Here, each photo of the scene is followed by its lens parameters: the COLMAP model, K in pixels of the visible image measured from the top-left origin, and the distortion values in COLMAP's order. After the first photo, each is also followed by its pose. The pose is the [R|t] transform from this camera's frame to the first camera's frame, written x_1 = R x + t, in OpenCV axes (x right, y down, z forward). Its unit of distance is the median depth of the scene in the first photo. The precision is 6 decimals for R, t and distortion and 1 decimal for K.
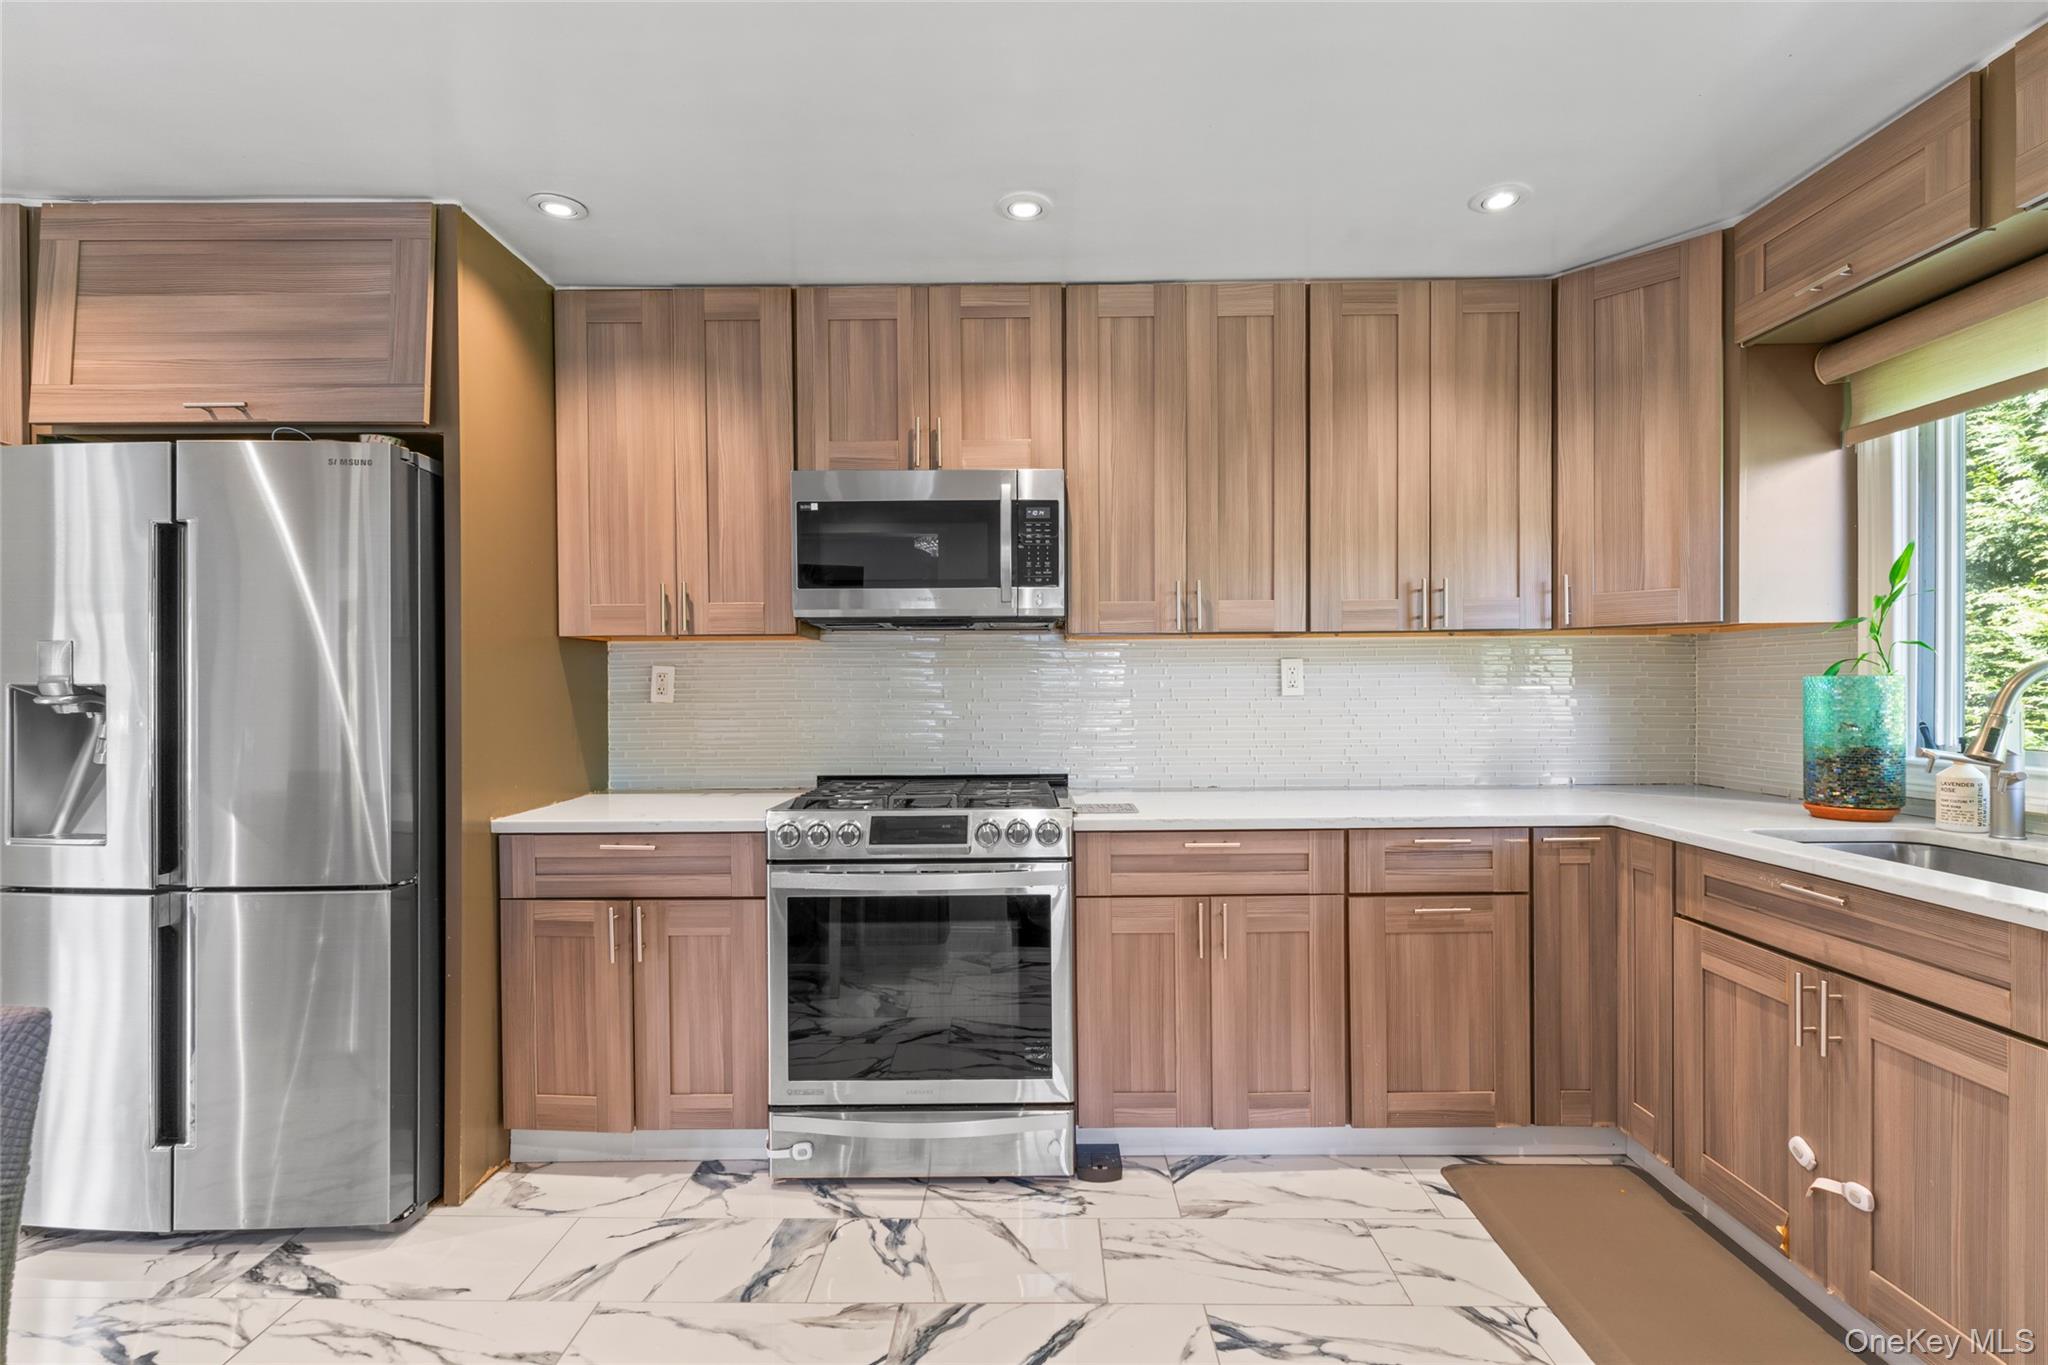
lens RADIAL K [[967.5, 0, 1027.0], [0, 967.5, 697.3], [0, 0, 1]] dist [0.007543, -0.000792]
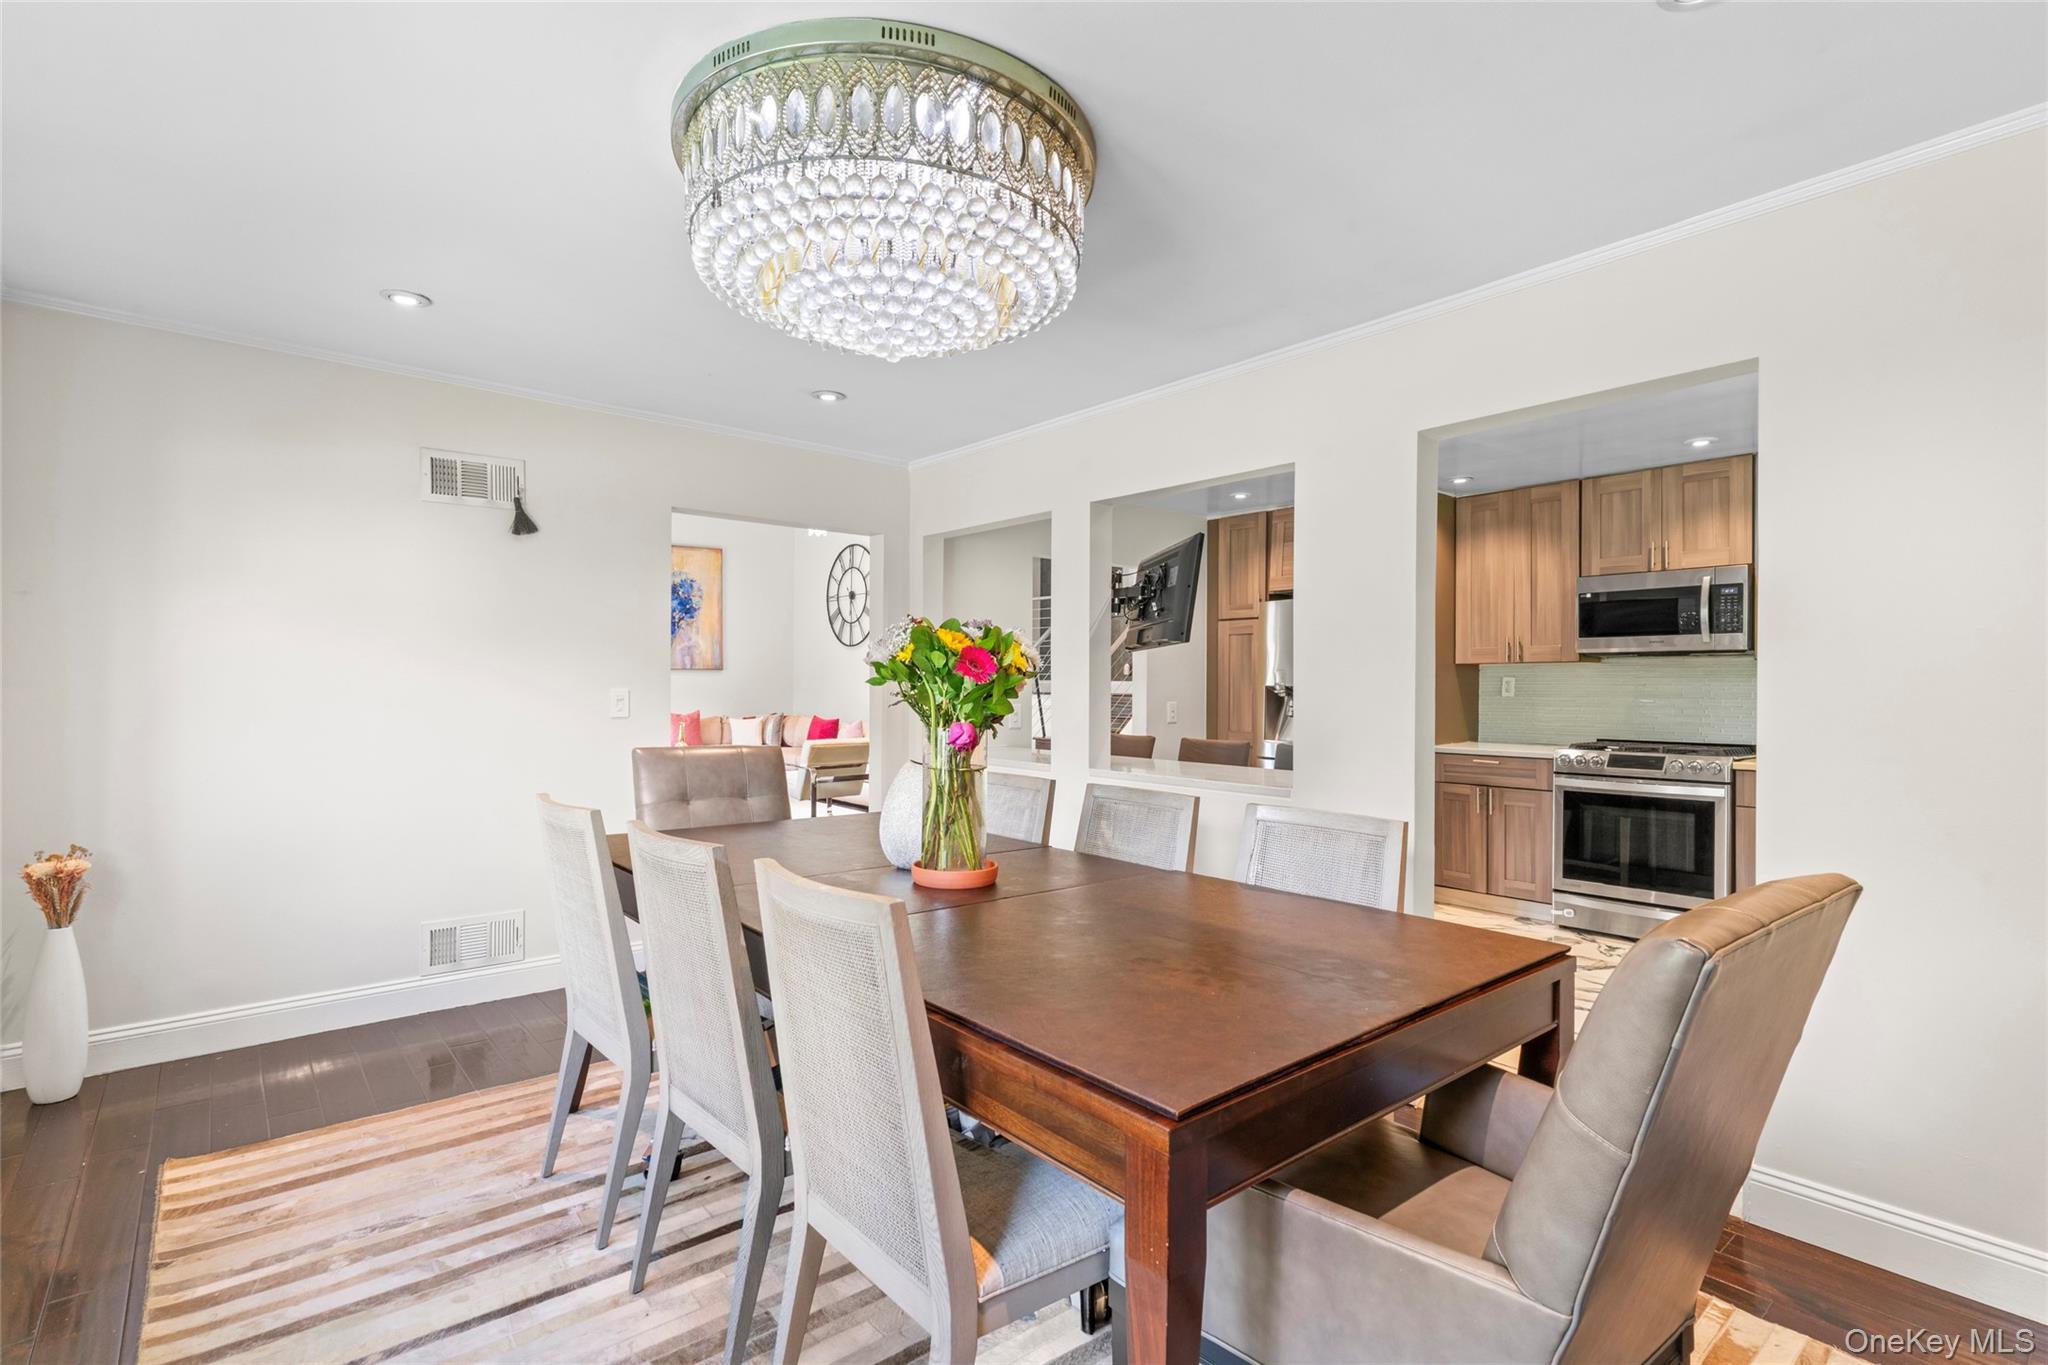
lens RADIAL K [[967.5, 0, 1023.2], [0, 967.5, 682.3], [0, 0, 1]] dist [0.007543, -0.000792]
pose [[0.652891, 0.006553, -0.757423, 0.500499], [-0.019955, 0.999764, -0.008551, 0.014678], [0.757189, 0.020698, 0.652868, -1.088639]]
